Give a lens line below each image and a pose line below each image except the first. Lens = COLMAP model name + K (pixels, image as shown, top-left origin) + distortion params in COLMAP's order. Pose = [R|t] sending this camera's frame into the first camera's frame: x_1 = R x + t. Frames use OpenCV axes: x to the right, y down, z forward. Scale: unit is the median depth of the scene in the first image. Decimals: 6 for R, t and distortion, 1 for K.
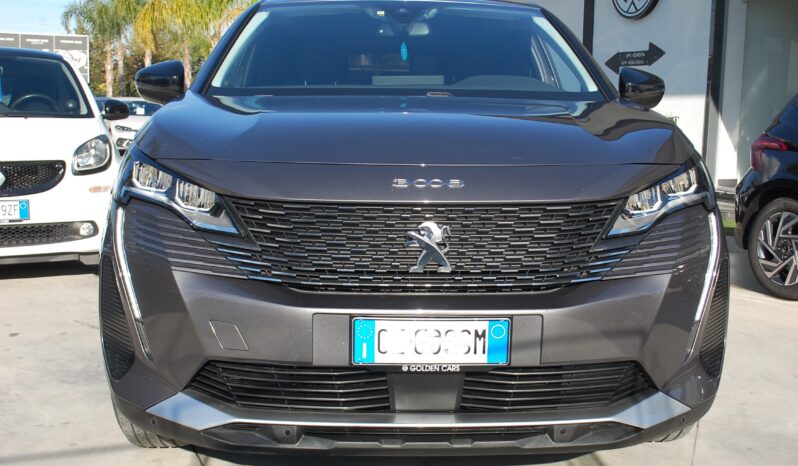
lens RADIAL K [[955.5, 0, 398.5], [0, 955.5, 234.0], [0, 0, 1]] dist [-0.107762, 0.000000]
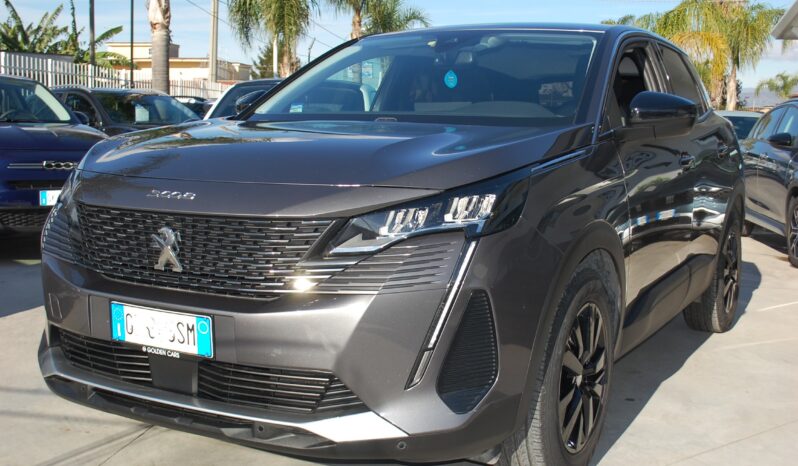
lens RADIAL K [[955.5, 0, 398.3], [0, 955.5, 231.3], [0, 0, 1]] dist [-0.107762, 0.000000]
pose [[0.848906, 0.061757, -0.524924, 0.886403], [-0.077963, 0.996917, -0.008795, -0.019987], [0.522763, 0.048391, 0.851104, 0.151610]]
